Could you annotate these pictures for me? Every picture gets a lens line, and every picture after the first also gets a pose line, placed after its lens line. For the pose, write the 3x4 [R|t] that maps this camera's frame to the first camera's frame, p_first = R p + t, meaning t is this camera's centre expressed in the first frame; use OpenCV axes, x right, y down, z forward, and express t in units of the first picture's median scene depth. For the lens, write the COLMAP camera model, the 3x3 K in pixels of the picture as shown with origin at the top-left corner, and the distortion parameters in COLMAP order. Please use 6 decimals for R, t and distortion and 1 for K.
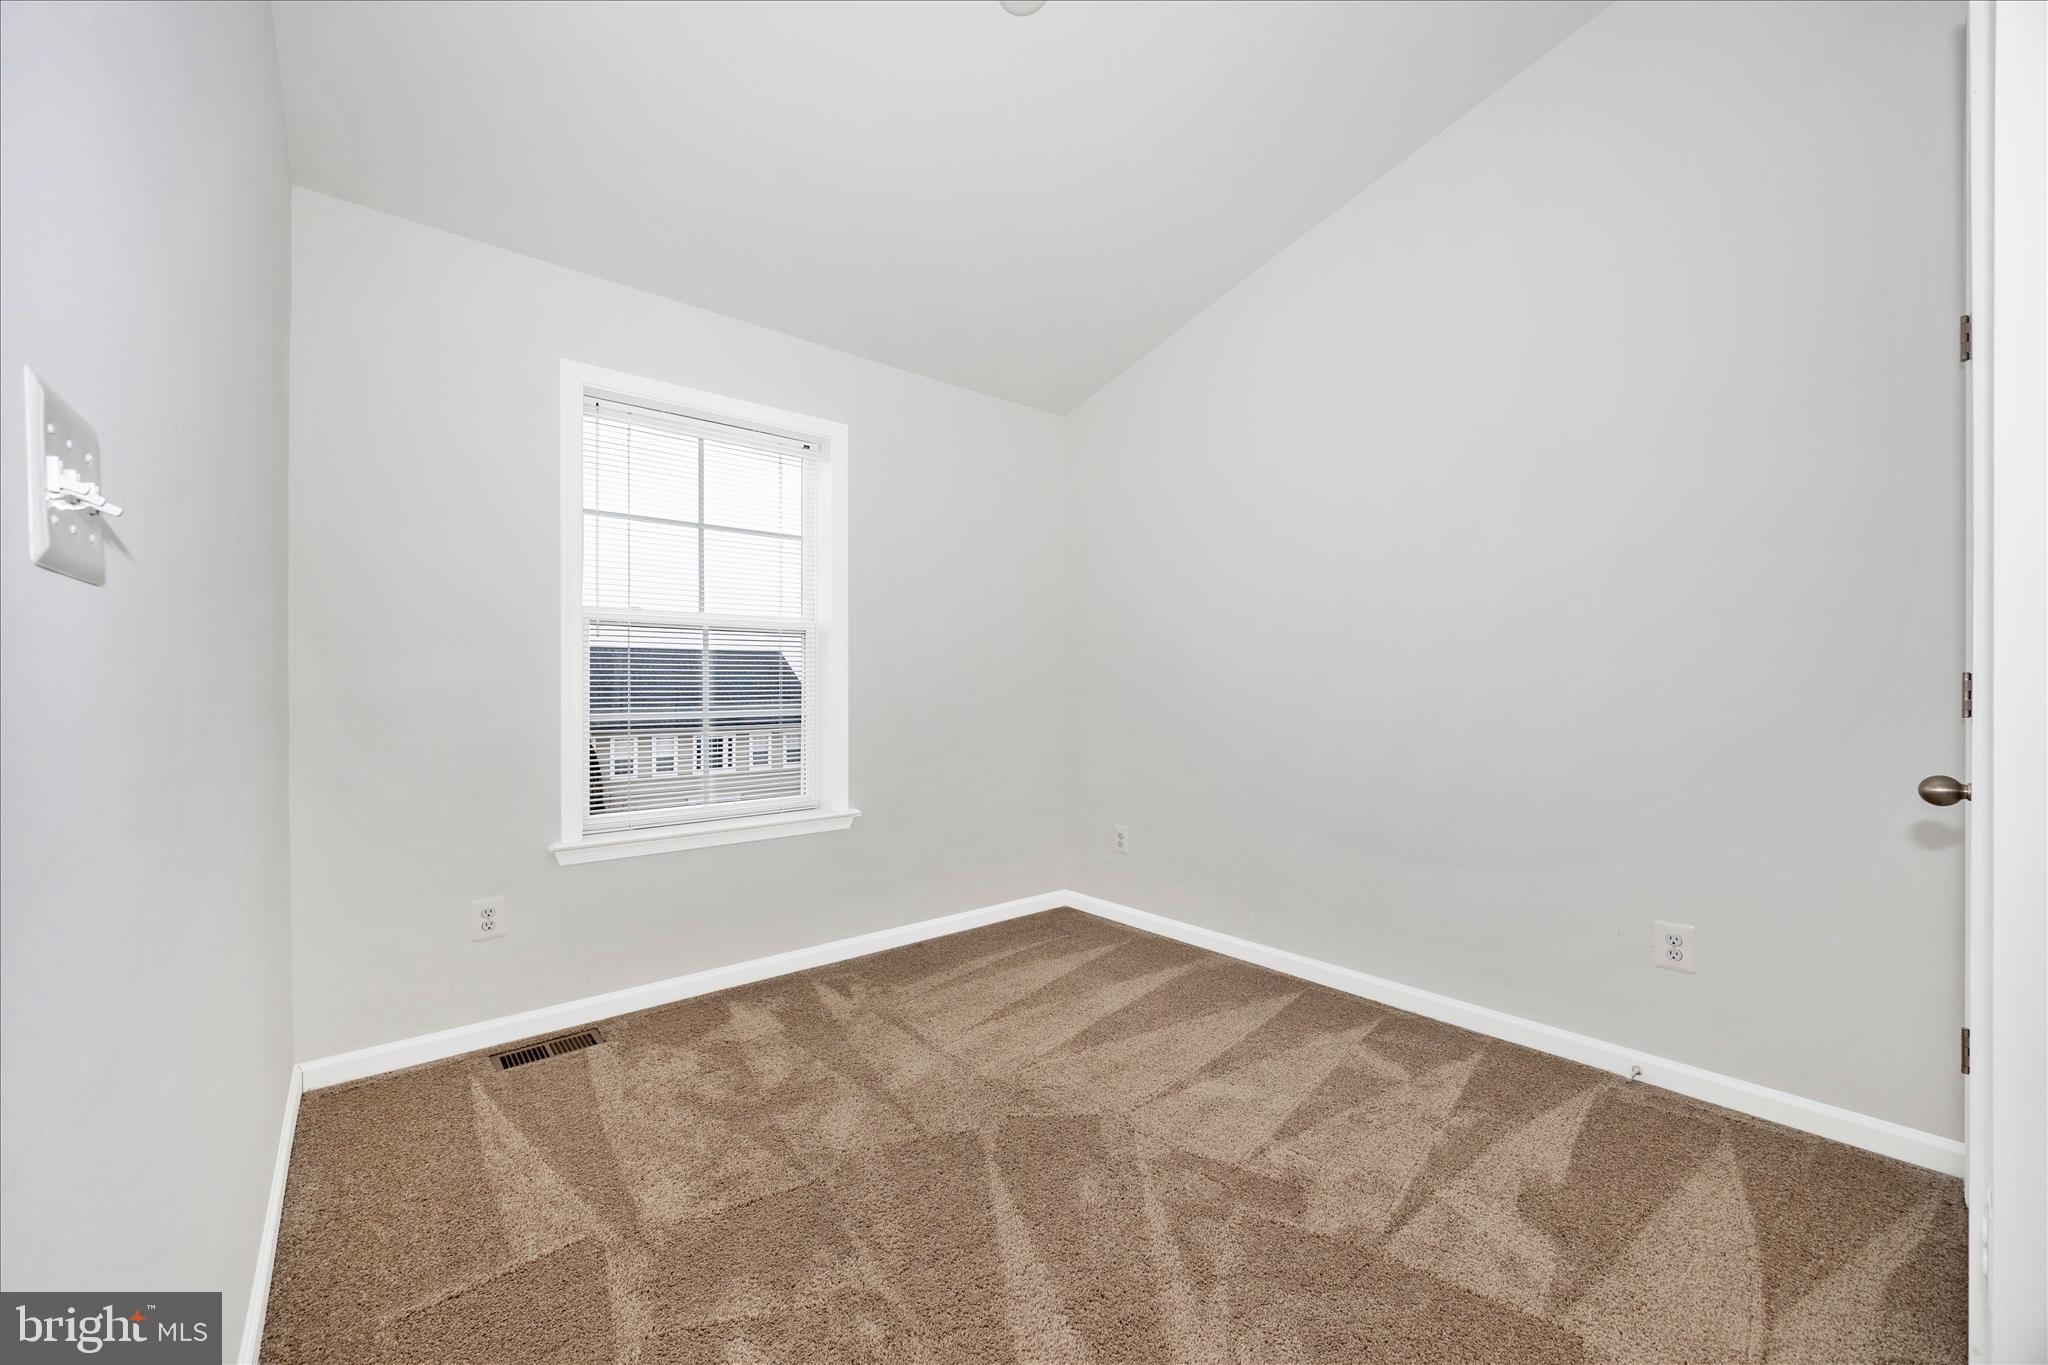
lens RADIAL K [[821.2, 0, 1088.5], [0, 821.2, 681.3], [0, 0, 1]] dist [0.017468, -0.000023]
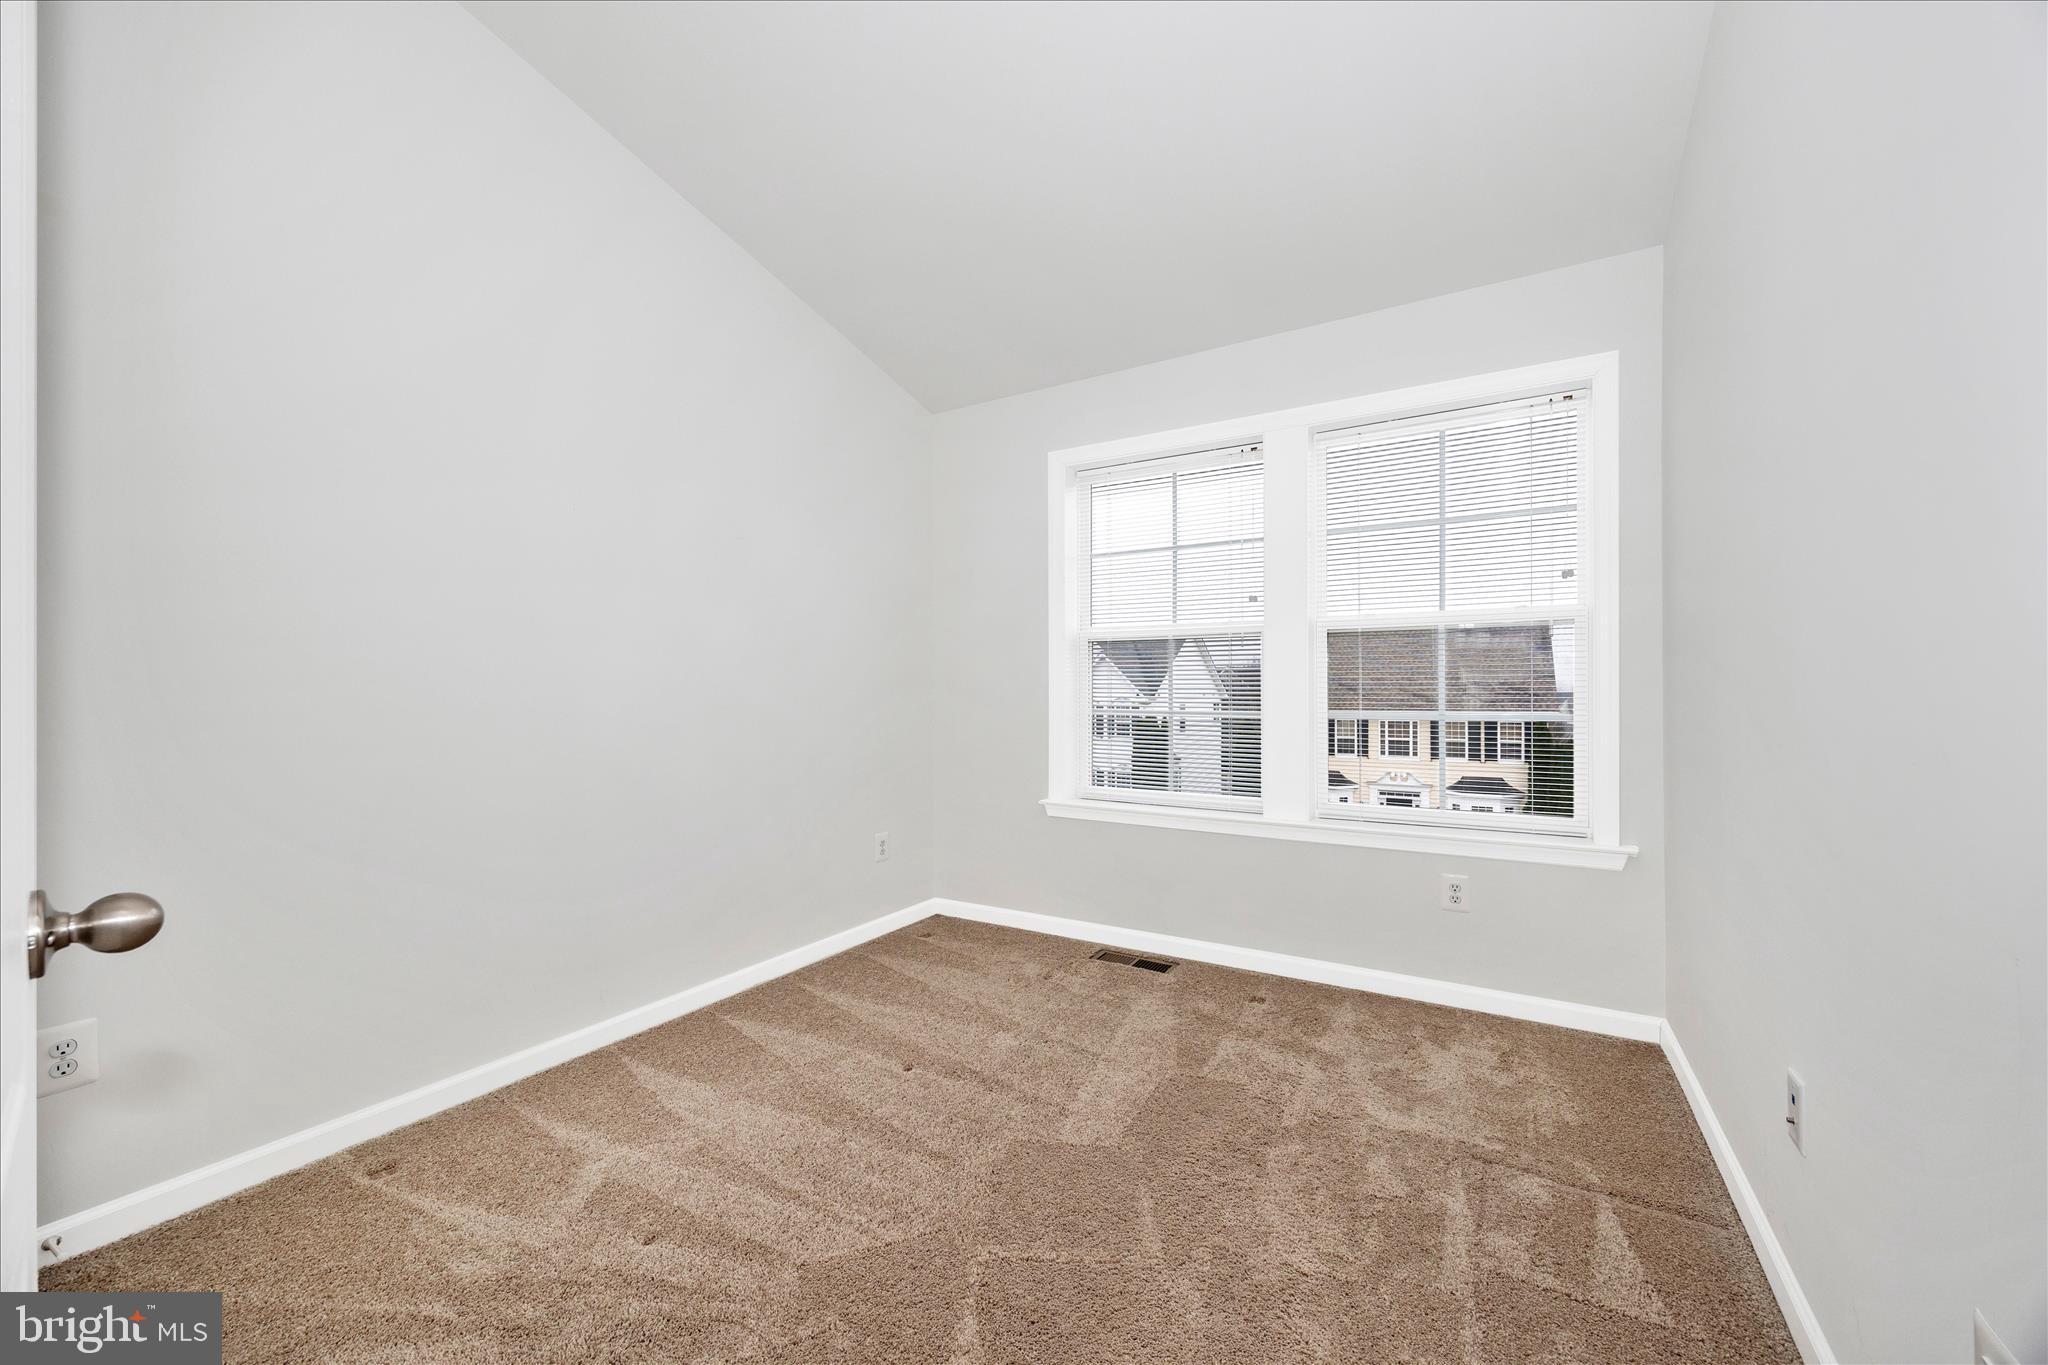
lens RADIAL K [[789.0, 0, 1019.7], [0, 789.0, 693.8], [0, 0, 1]] dist [0.001950, -0.000007]
pose [[0.284964, 0.005151, -0.958524, 0.521549], [0.009559, 0.999921, 0.008215, 0.001716], [0.958490, -0.011503, 0.284893, 0.482437]]
